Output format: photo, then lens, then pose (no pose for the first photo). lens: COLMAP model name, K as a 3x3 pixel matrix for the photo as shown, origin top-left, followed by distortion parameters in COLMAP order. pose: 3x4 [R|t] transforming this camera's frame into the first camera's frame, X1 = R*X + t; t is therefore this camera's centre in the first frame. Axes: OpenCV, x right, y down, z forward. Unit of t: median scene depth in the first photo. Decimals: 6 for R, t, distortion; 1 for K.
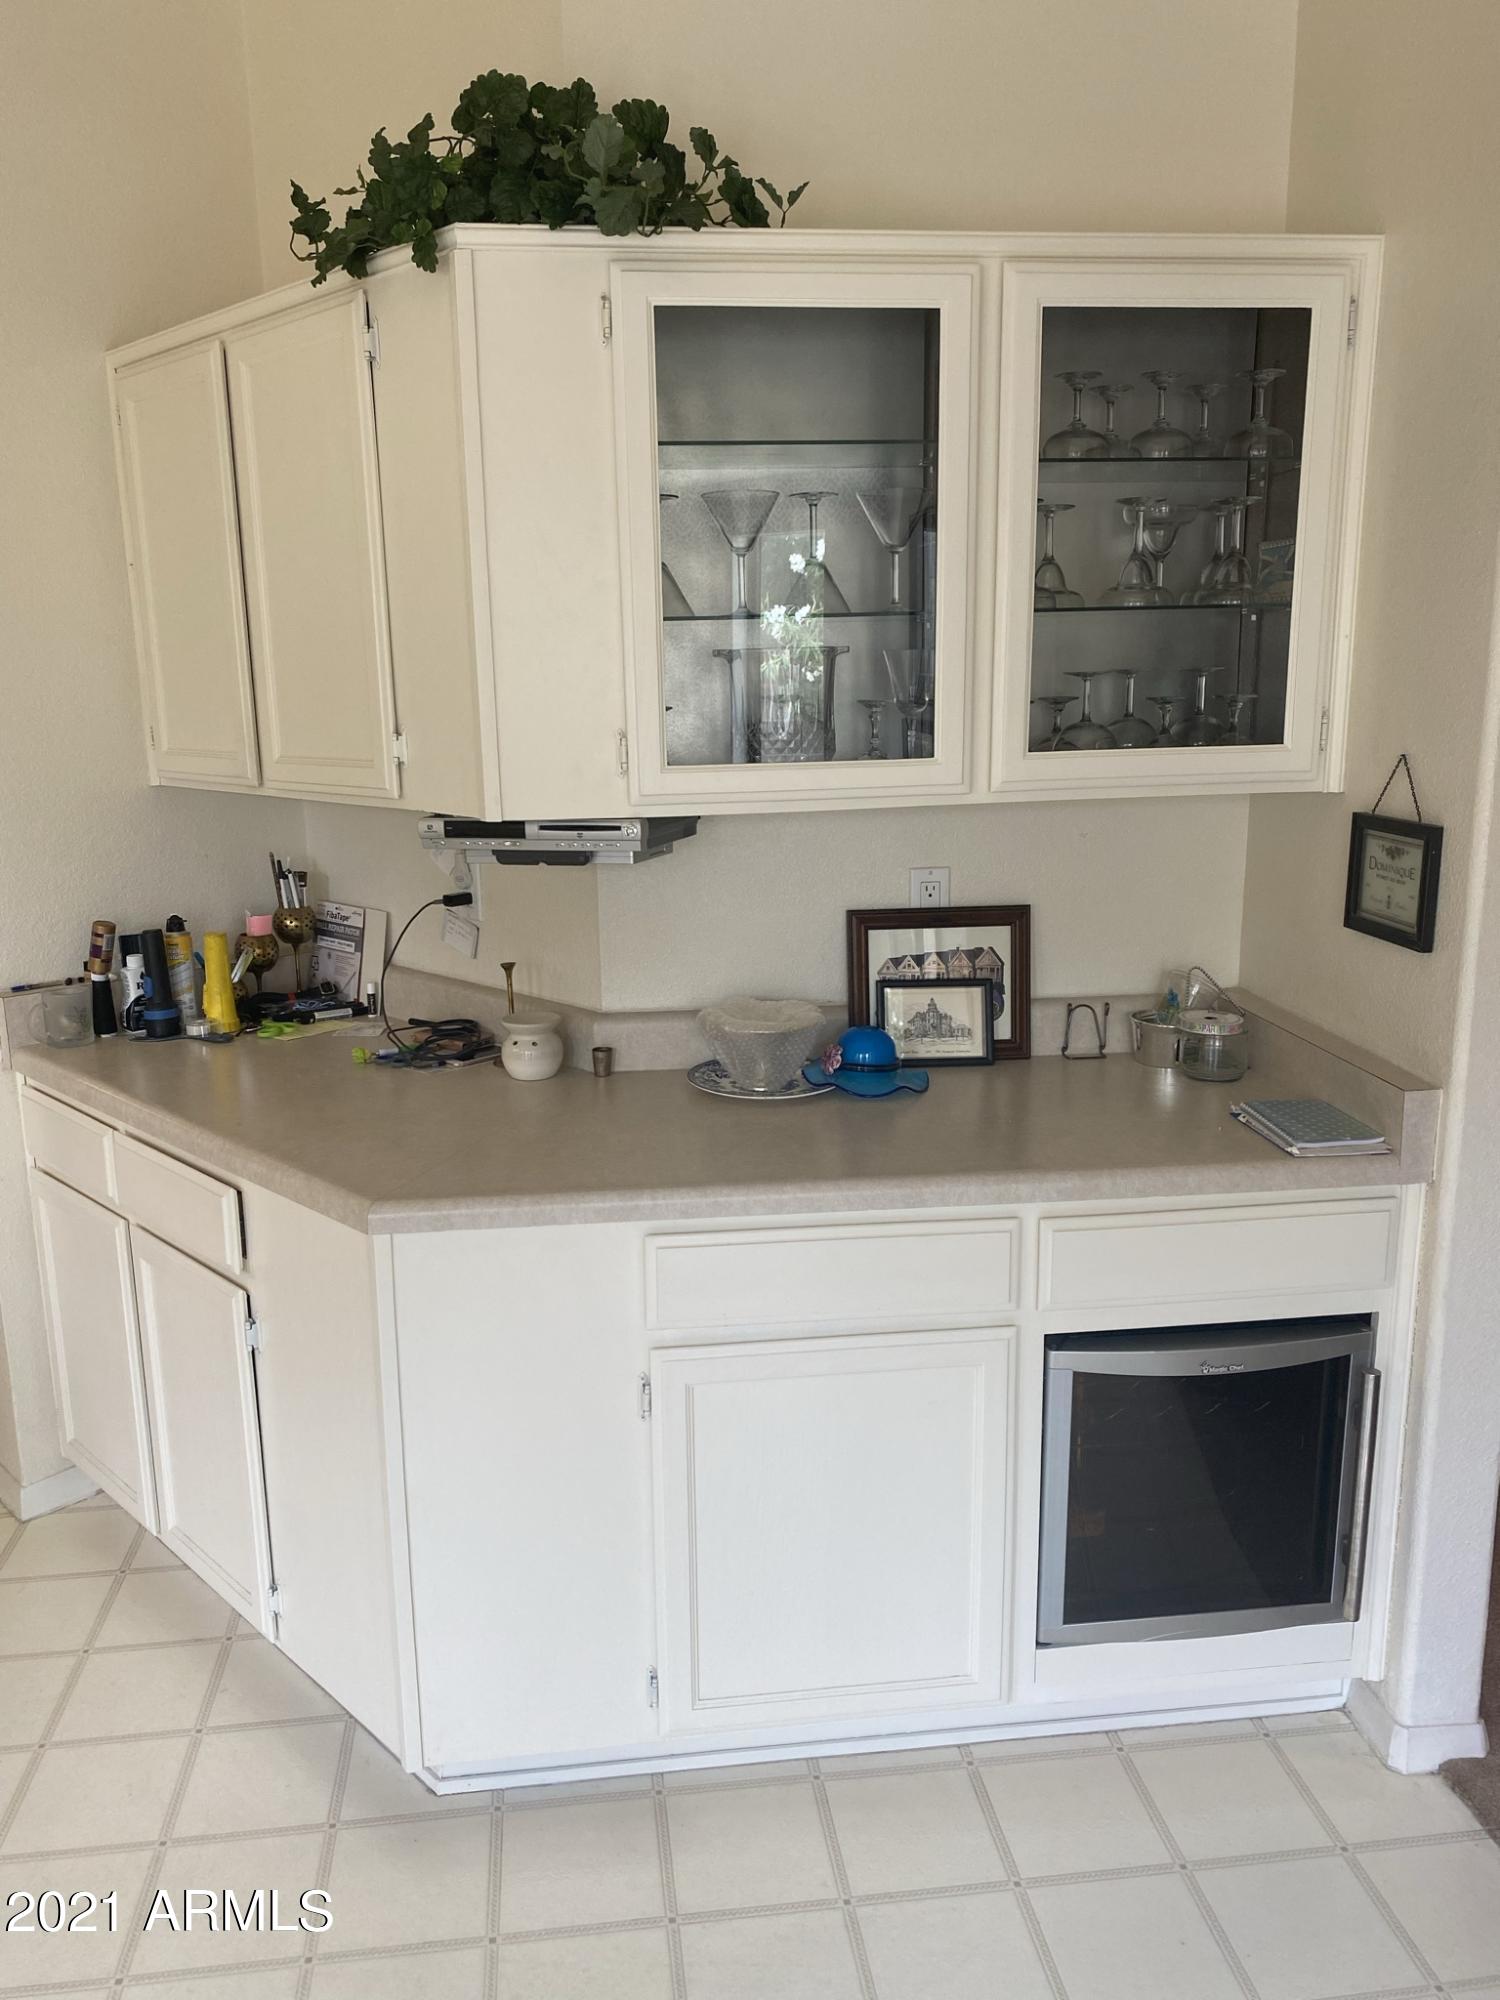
lens RADIAL K [[1521.1, 0, 751.5], [0, 1521.1, 1007.3], [0, 0, 1]] dist [0.111633, -0.157840]
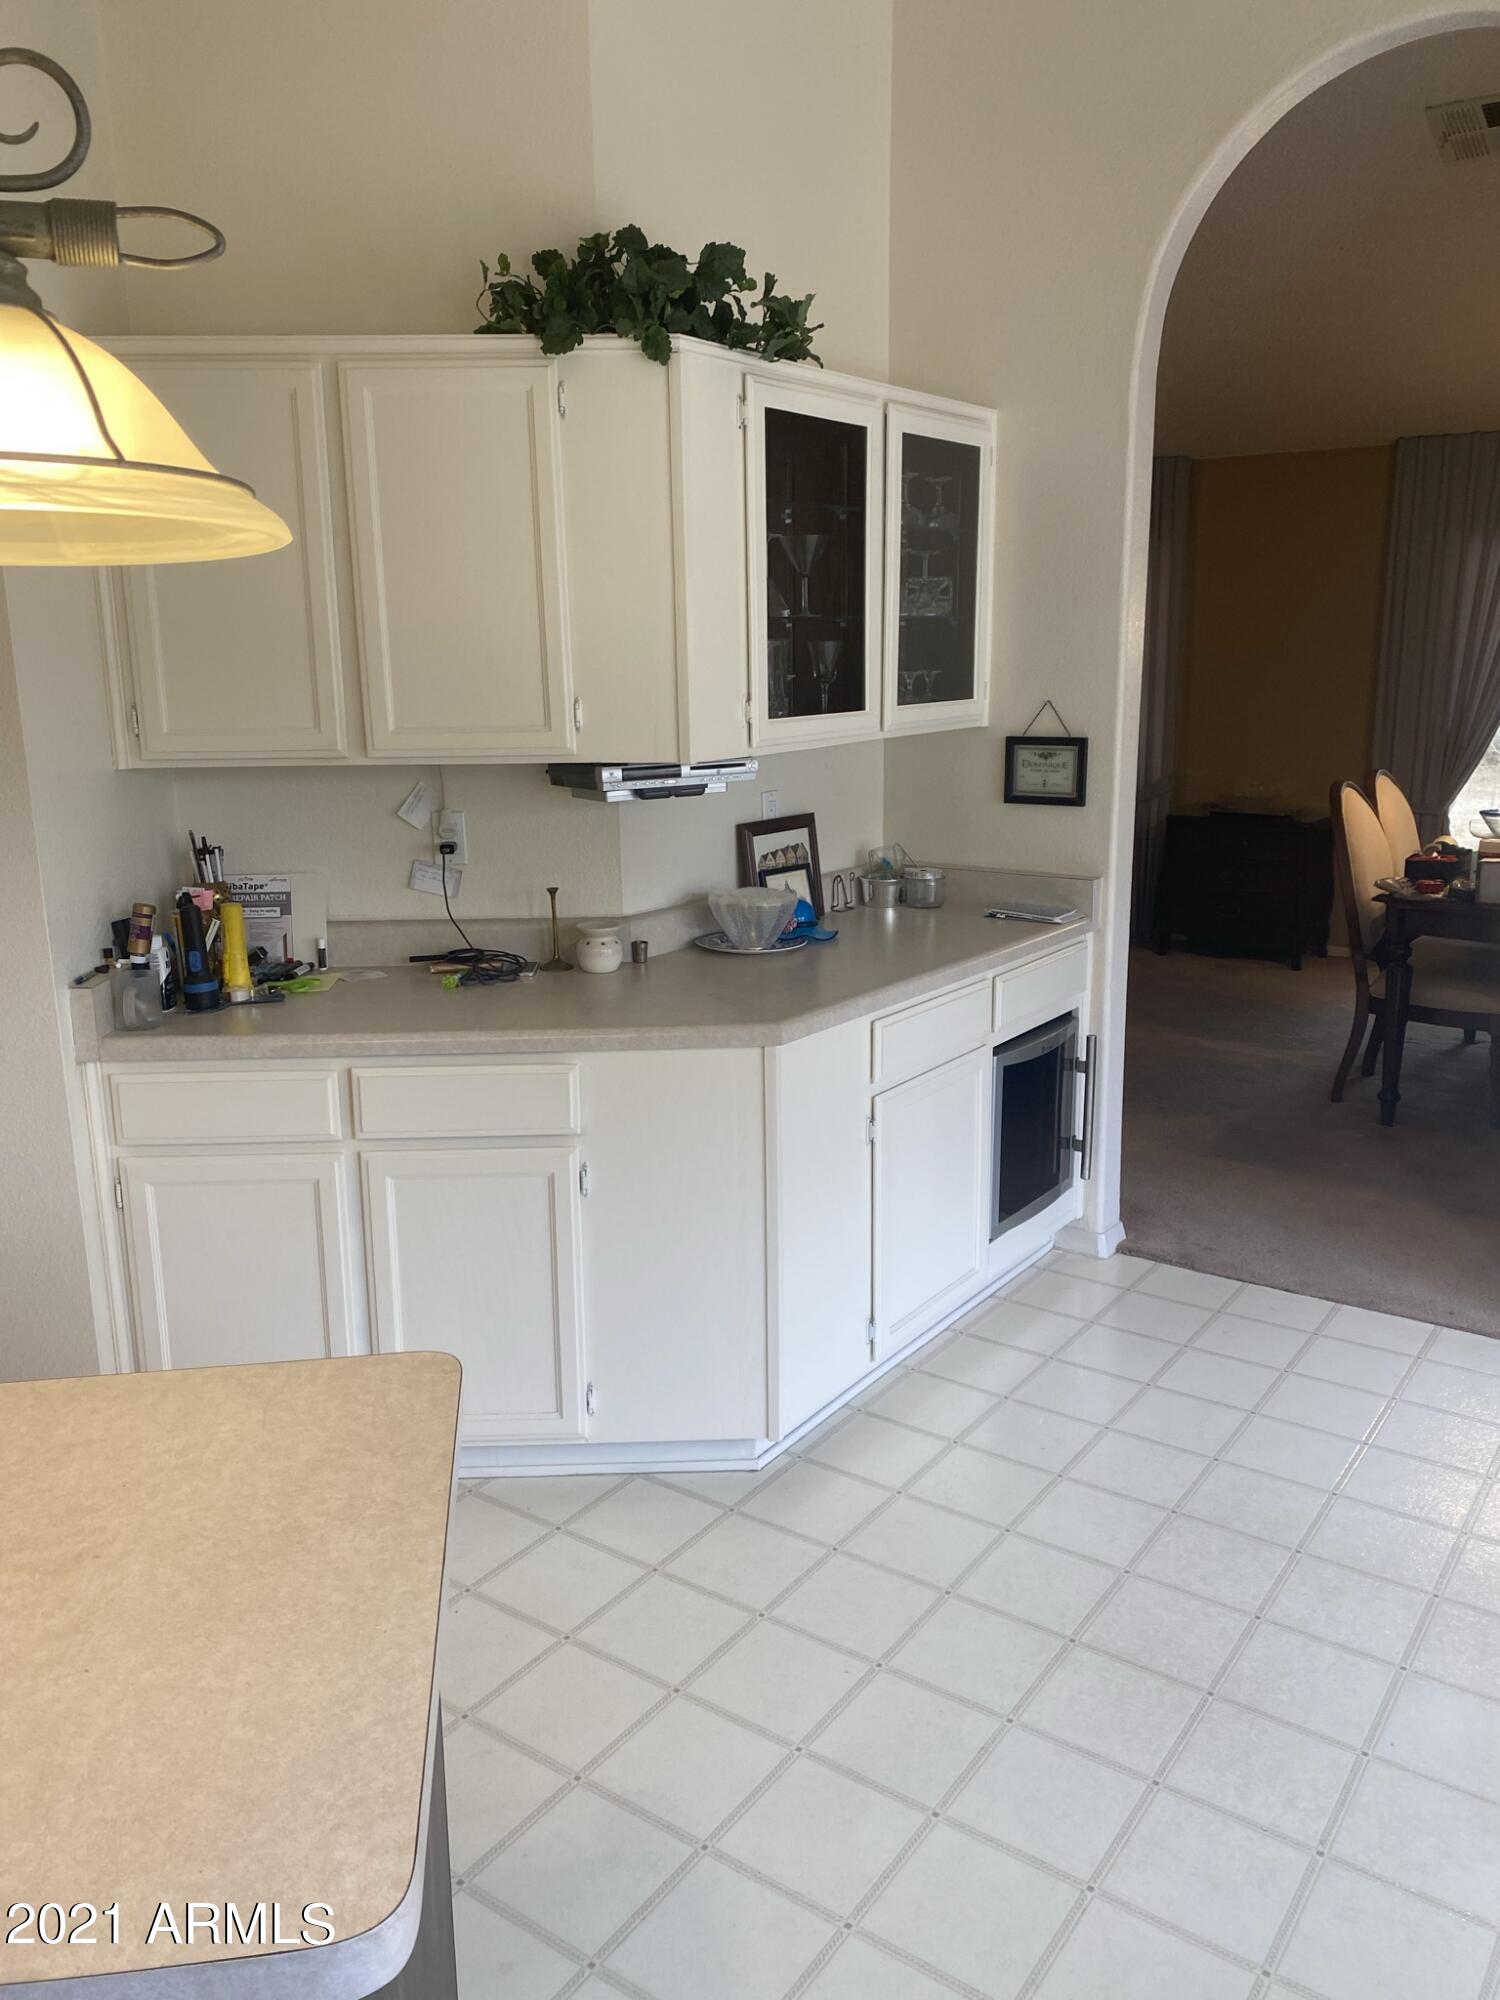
lens RADIAL K [[1520.5, 0, 801.0], [0, 1520.5, 977.1], [0, 0, 1]] dist [0.164330, -0.118354]
pose [[0.663681, -0.153616, 0.732072, -1.087391], [0.164397, 0.984712, 0.057590, 0.004700], [-0.729727, 0.082129, 0.678789, 0.006951]]
